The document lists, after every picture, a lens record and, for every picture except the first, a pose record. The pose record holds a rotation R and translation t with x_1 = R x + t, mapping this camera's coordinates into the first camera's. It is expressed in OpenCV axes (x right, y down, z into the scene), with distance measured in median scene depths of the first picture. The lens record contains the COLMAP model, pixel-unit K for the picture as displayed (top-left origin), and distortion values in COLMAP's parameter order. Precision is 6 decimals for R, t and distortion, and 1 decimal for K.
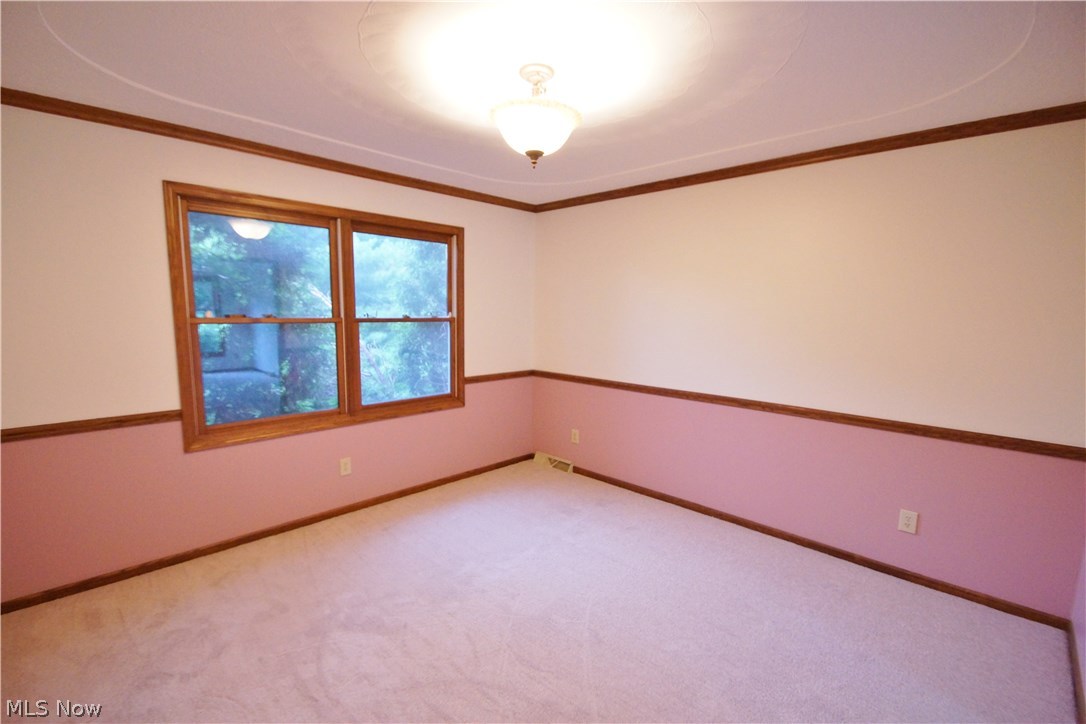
lens RADIAL K [[476.7, 0, 534.3], [0, 476.7, 365.1], [0, 0, 1]] dist [0.000743, -0.000288]
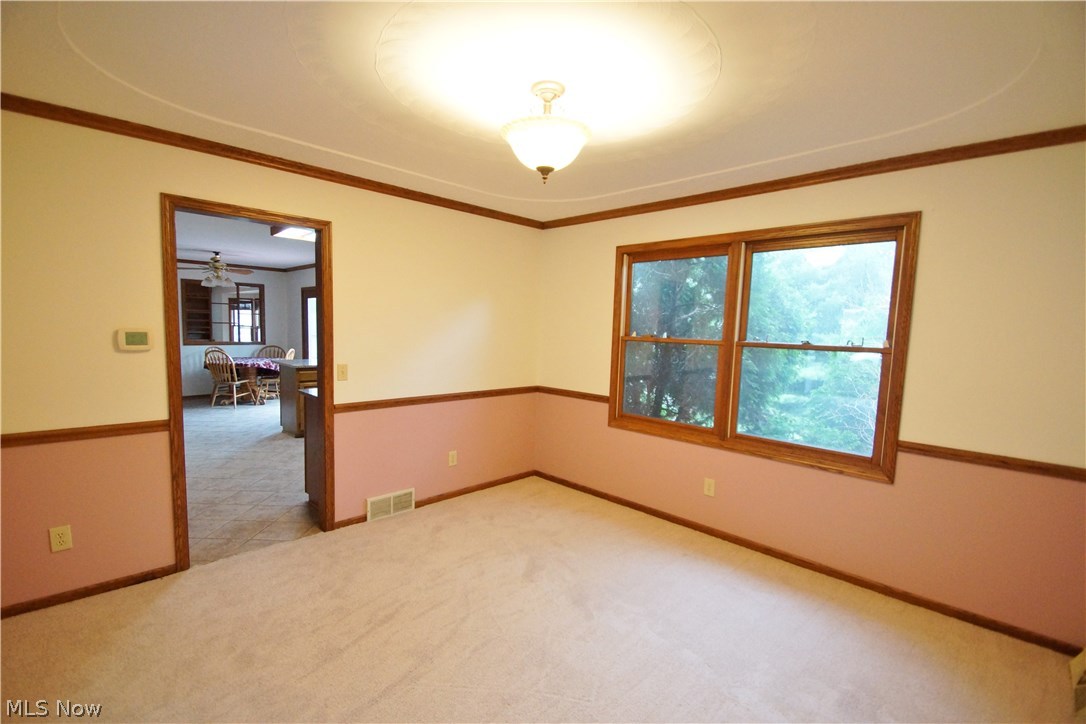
lens RADIAL K [[476.7, 0, 541.2], [0, 476.7, 367.5], [0, 0, 1]] dist [0.000743, -0.000288]
pose [[0.007156, 0.076479, -0.997046, 0.574703], [-0.144202, 0.986728, 0.074652, -0.059918], [0.989522, 0.143241, 0.018090, 0.574879]]
